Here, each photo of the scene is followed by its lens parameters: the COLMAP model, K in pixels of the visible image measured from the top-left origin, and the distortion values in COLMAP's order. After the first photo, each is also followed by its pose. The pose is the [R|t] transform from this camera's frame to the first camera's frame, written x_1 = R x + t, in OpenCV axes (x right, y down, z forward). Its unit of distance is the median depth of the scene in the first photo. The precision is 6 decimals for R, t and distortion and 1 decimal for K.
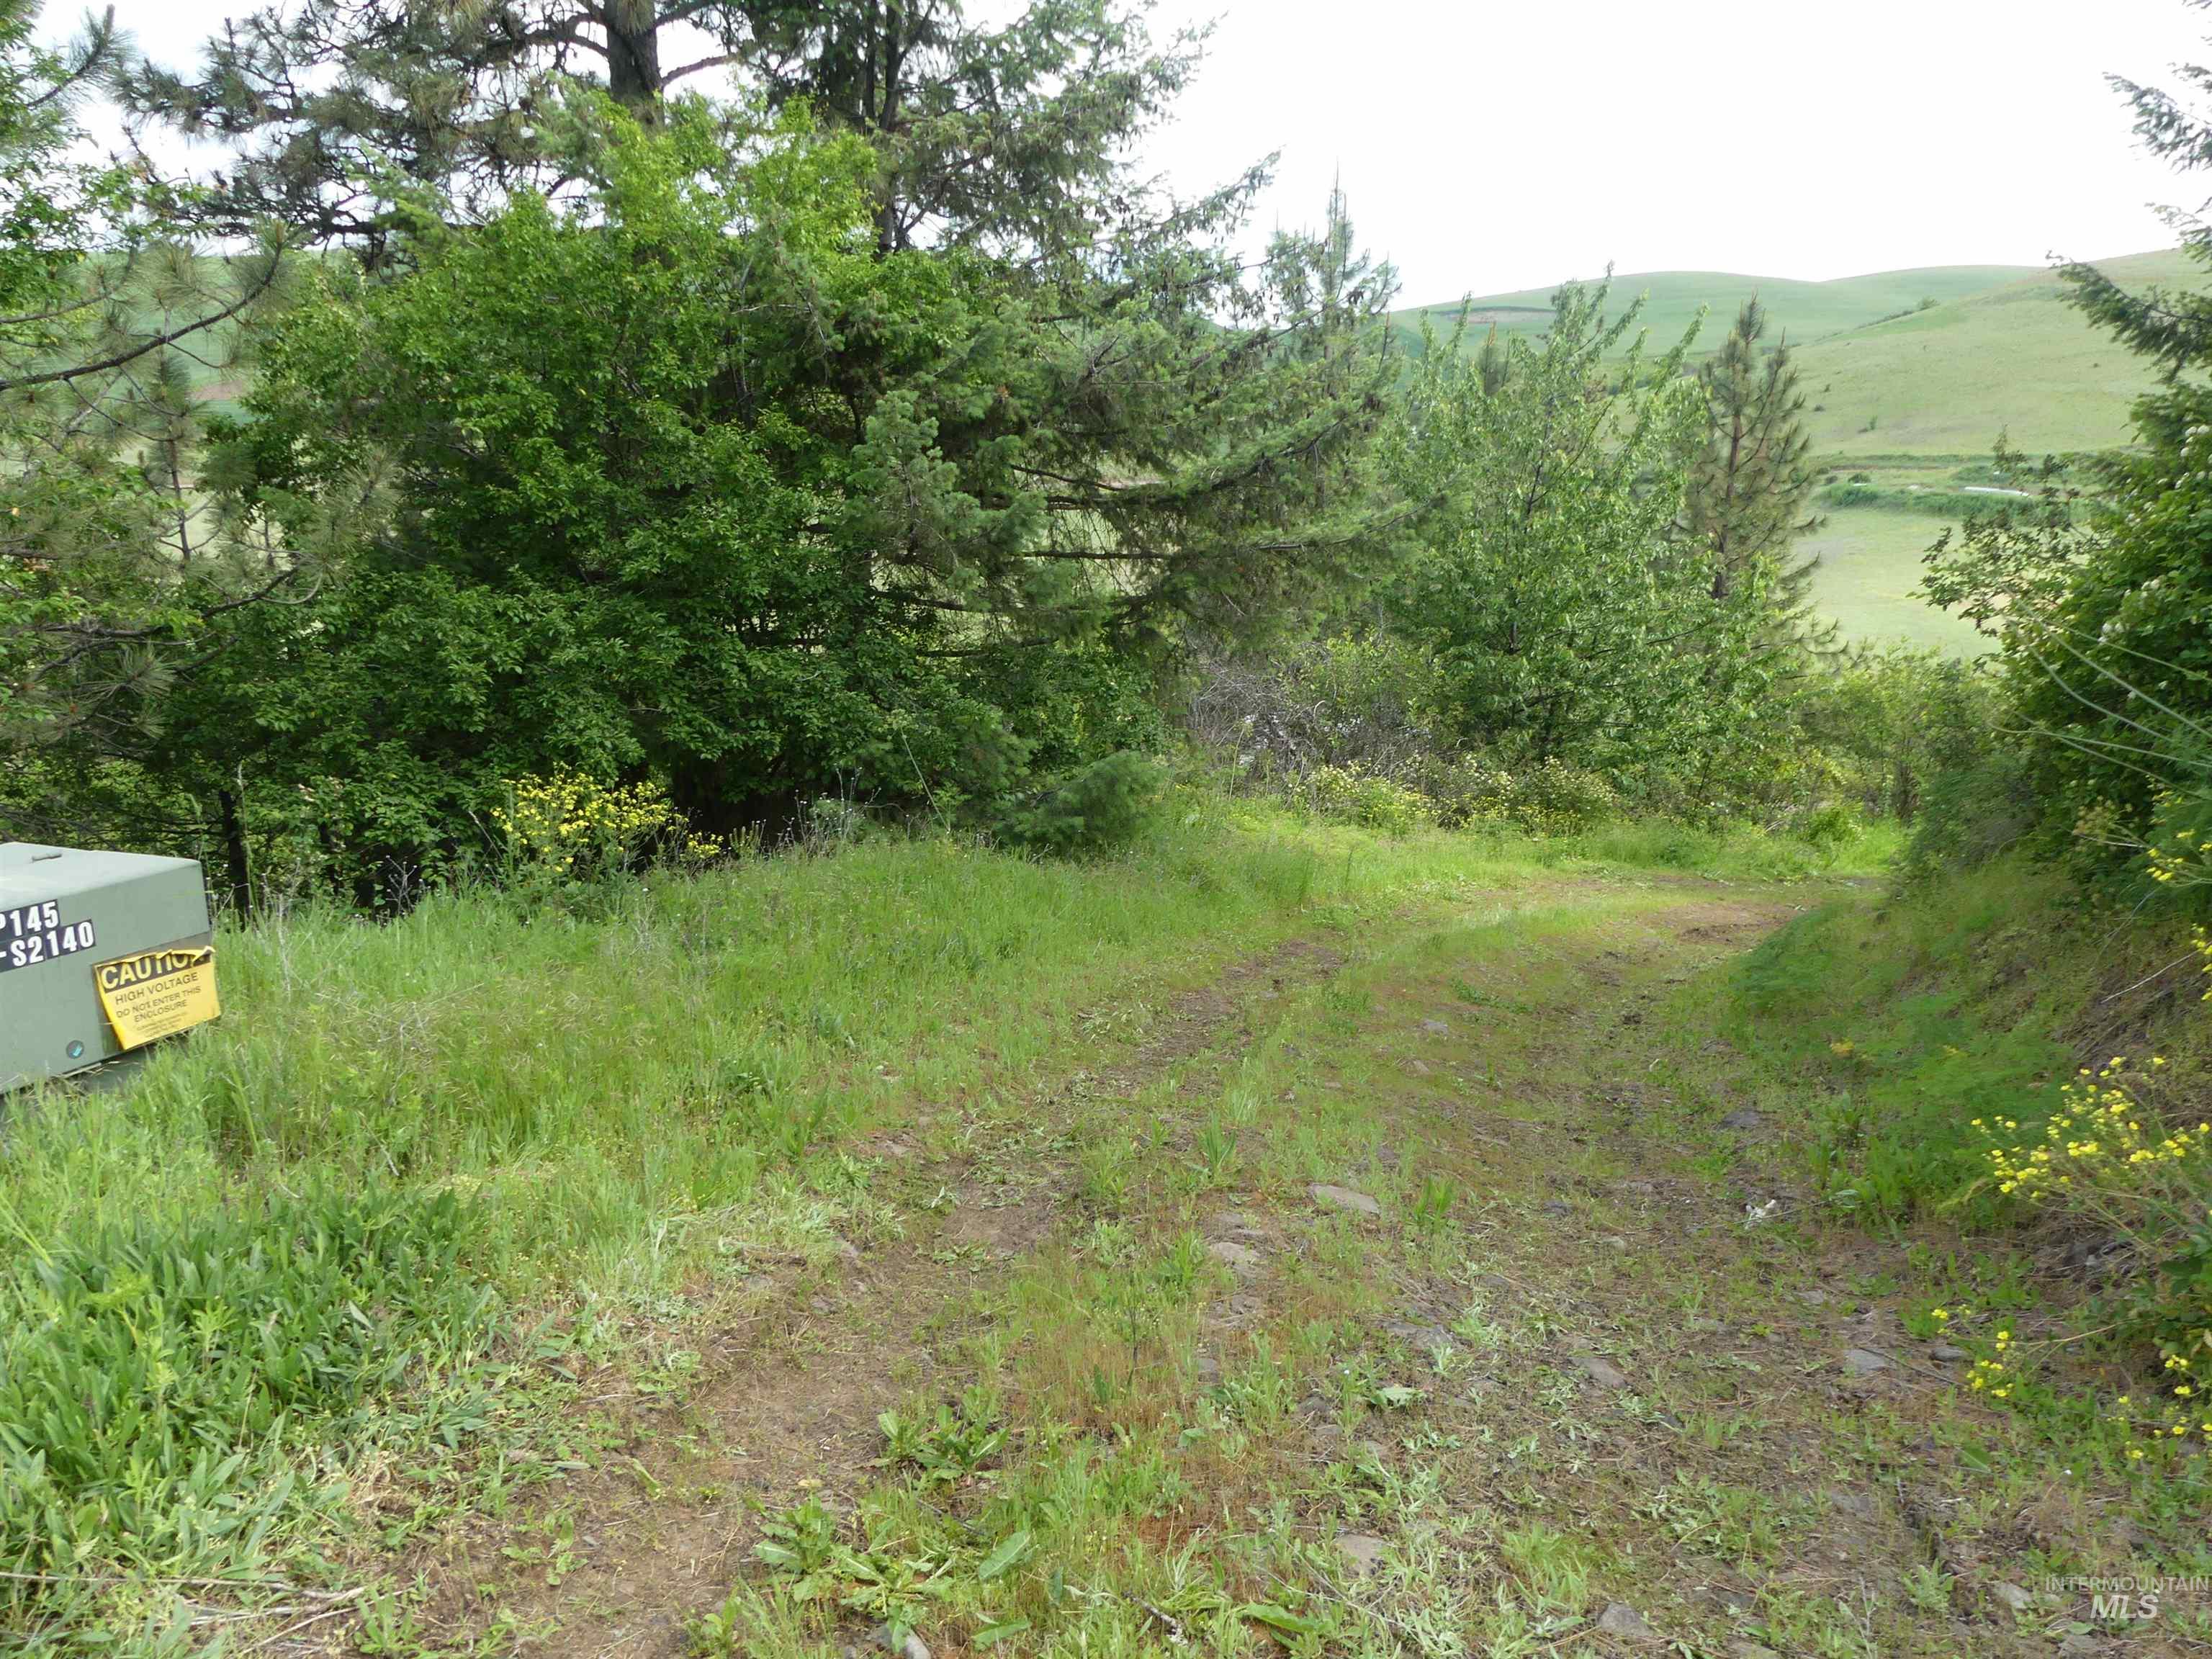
lens RADIAL K [[1674.6, 0, 1097.4], [0, 1674.6, 830.7], [0, 0, 1]] dist [-0.031975, 0.037201]
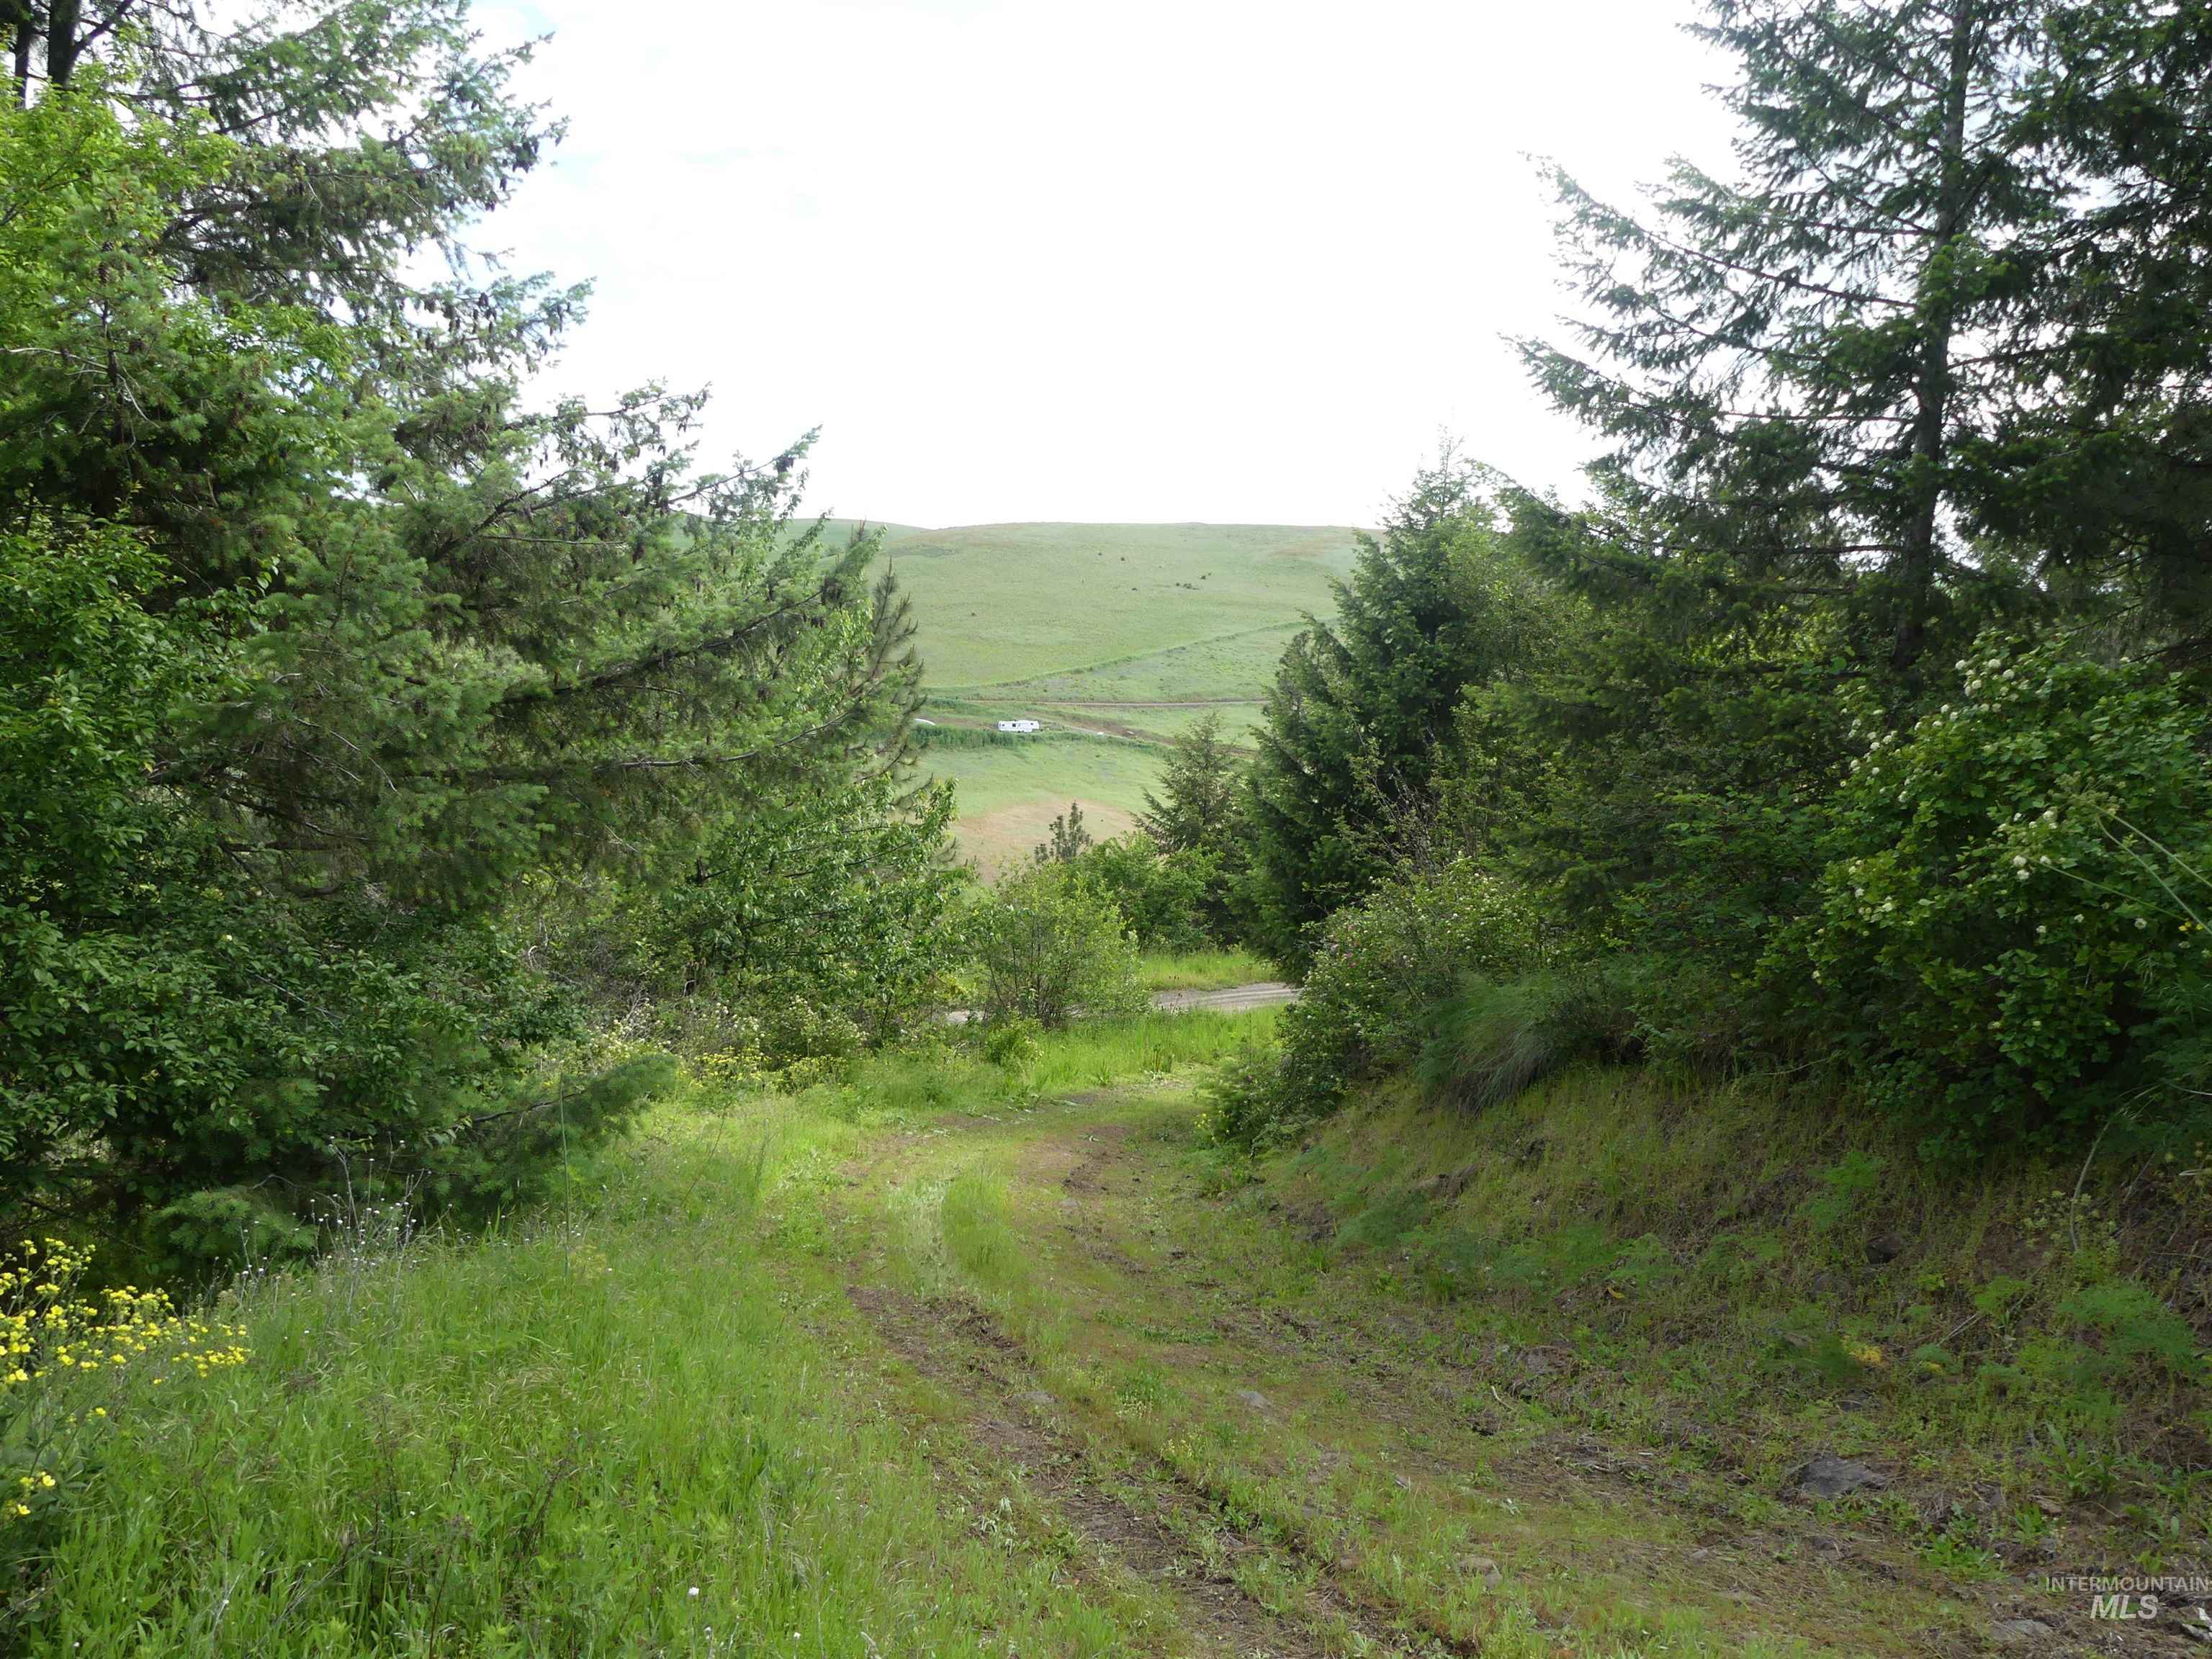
lens RADIAL K [[1674.6, 0, 1110.9], [0, 1674.6, 833.4], [0, 0, 1]] dist [-0.031975, 0.037201]
pose [[0.804387, -0.013515, 0.593952, -0.193004], [0.089072, 0.991185, -0.098077, -0.043517], [-0.587391, 0.131797, 0.798500, 0.261857]]
